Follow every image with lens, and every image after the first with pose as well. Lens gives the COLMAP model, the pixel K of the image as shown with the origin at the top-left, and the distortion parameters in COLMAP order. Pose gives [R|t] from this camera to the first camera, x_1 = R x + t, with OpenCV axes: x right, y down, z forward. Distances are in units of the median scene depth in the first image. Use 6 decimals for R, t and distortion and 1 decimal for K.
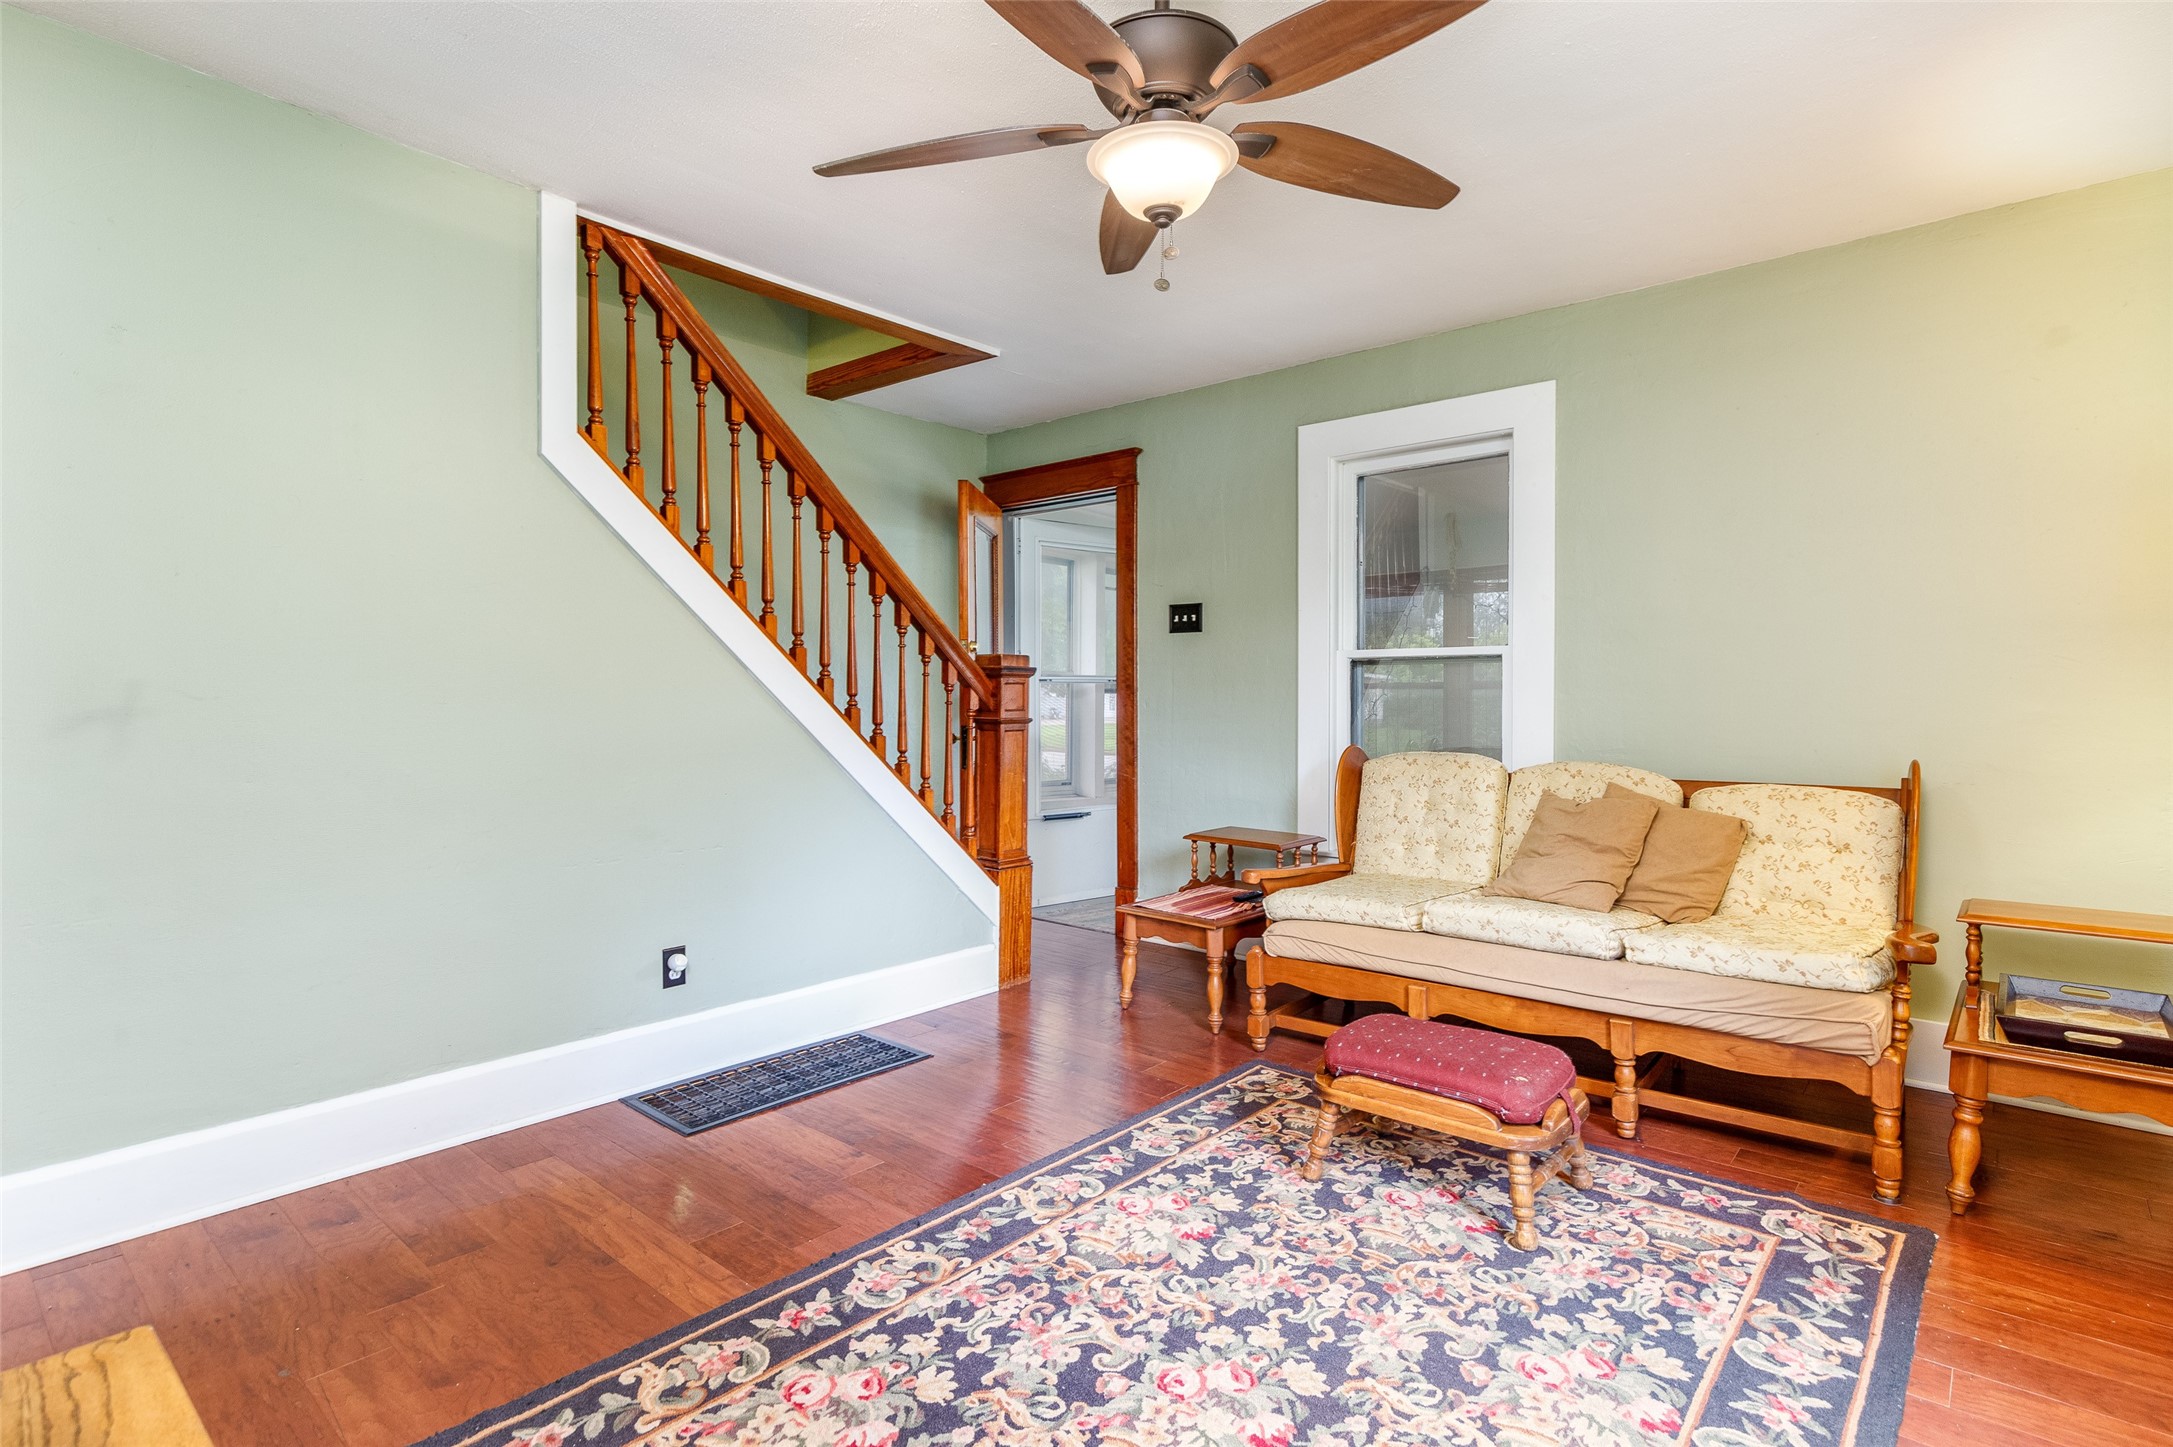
lens RADIAL K [[1093.2, 0, 1094.4], [0, 1093.2, 714.2], [0, 0, 1]] dist [-0.002102, -0.000484]
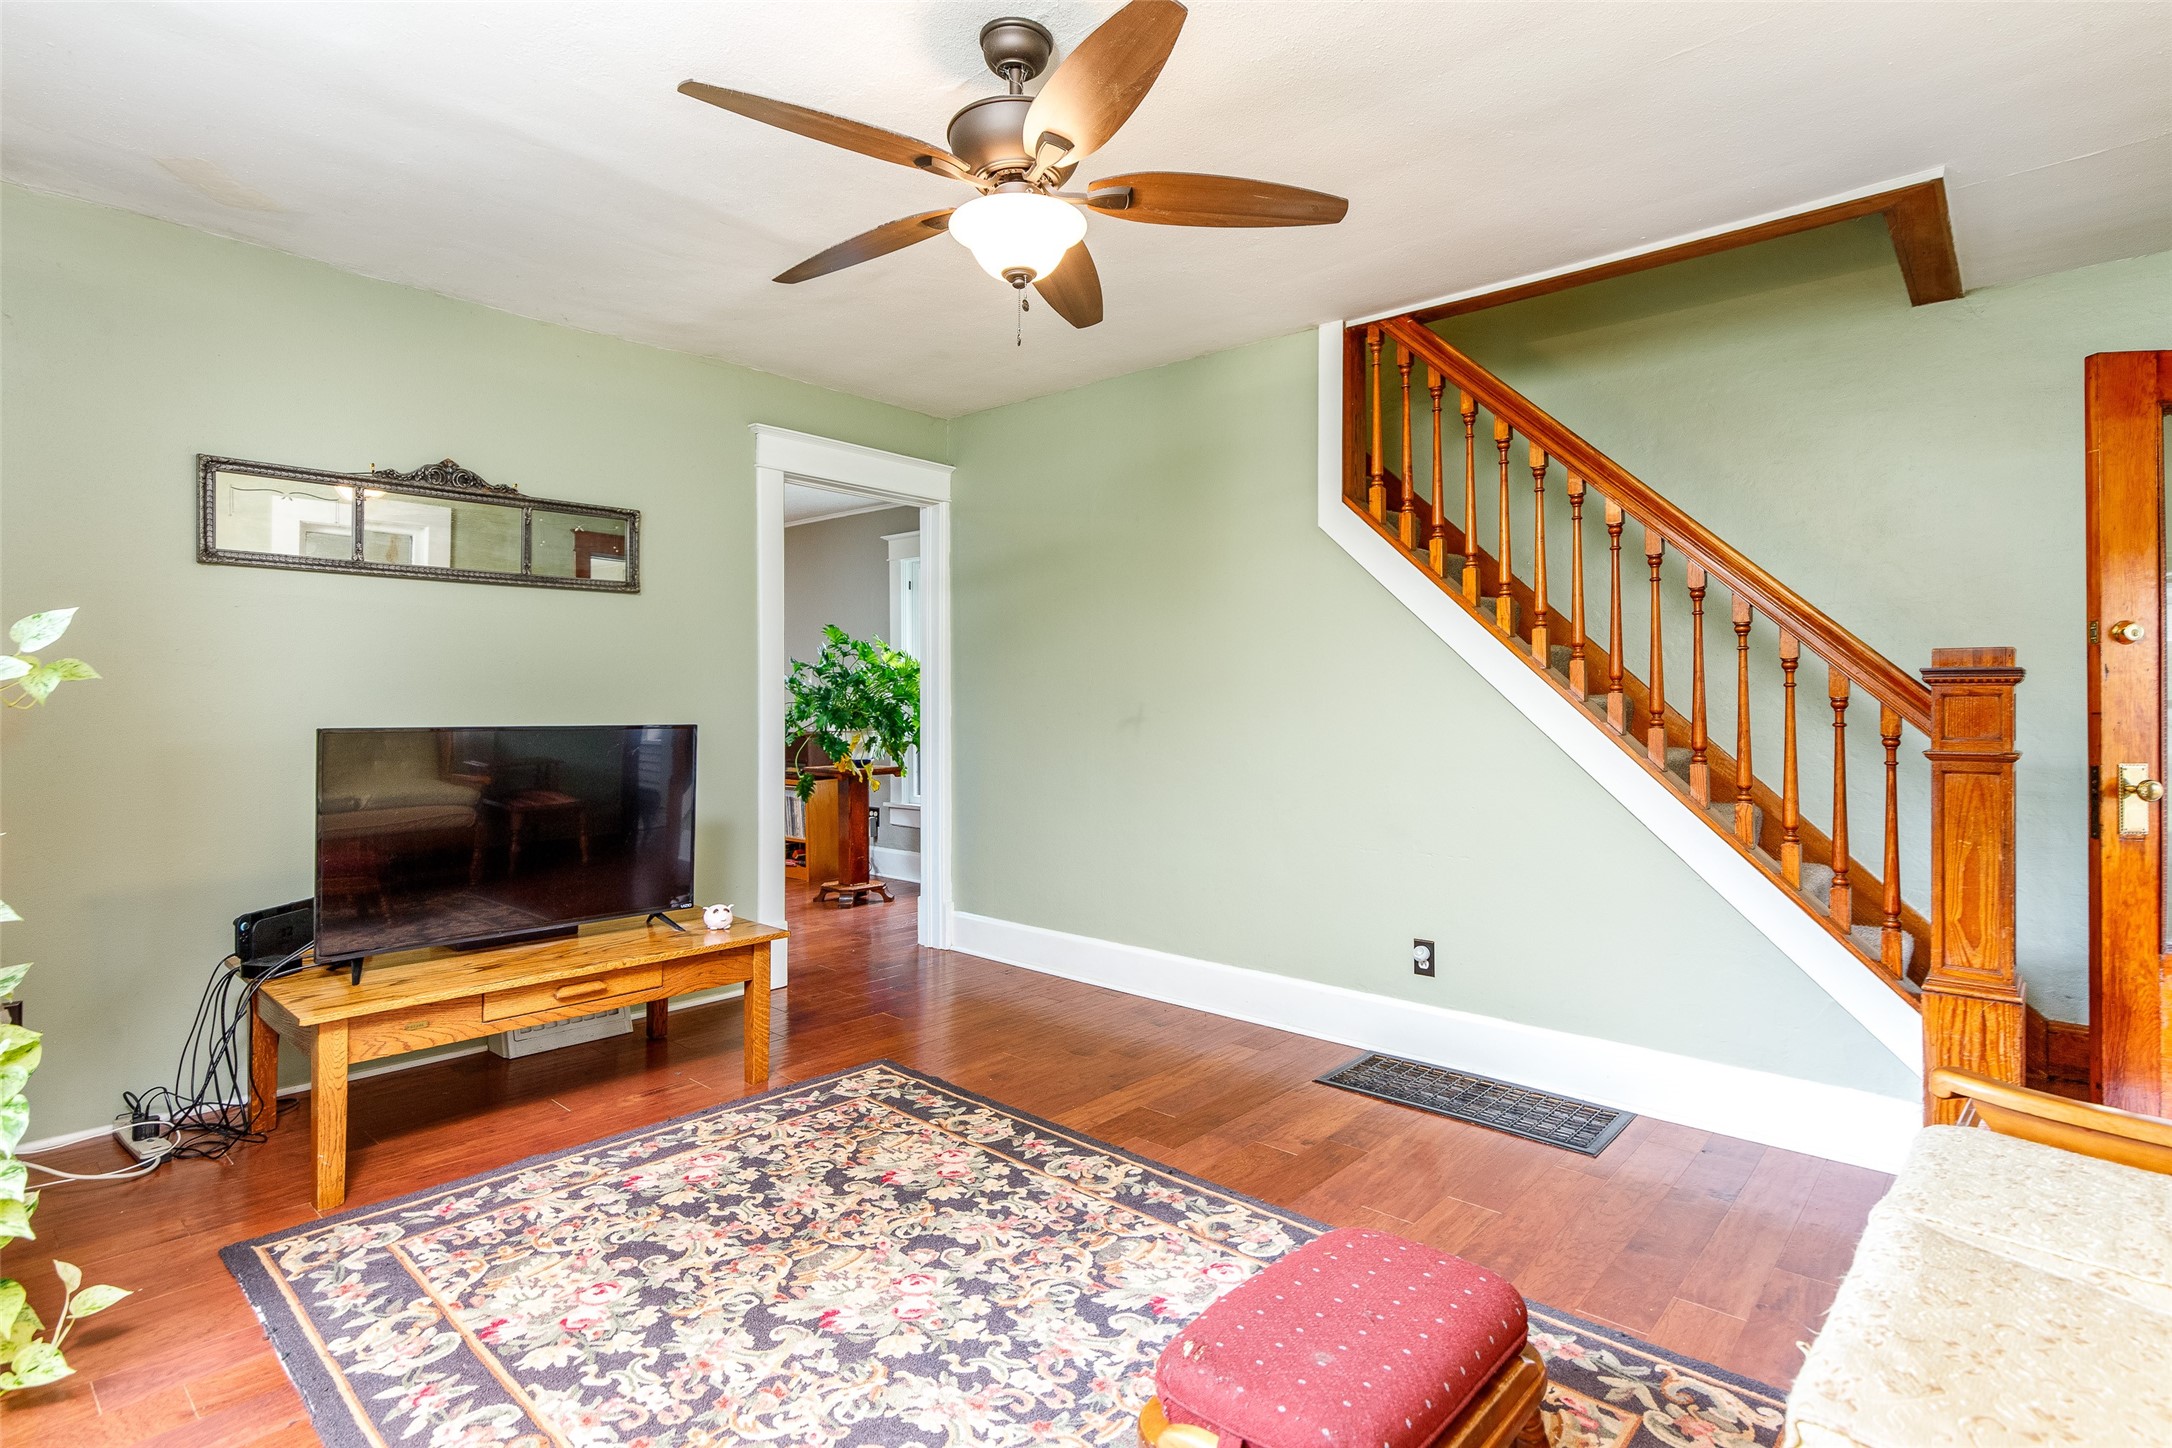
lens RADIAL K [[1092.7, 0, 1094.3], [0, 1092.7, 706.9], [0, 0, 1]] dist [-0.002102, -0.000484]
pose [[-0.030590, 0.002499, -0.999529, 1.086485], [-0.020377, 0.999787, 0.003123, -0.026756], [0.999324, 0.020463, -0.030532, 1.041187]]
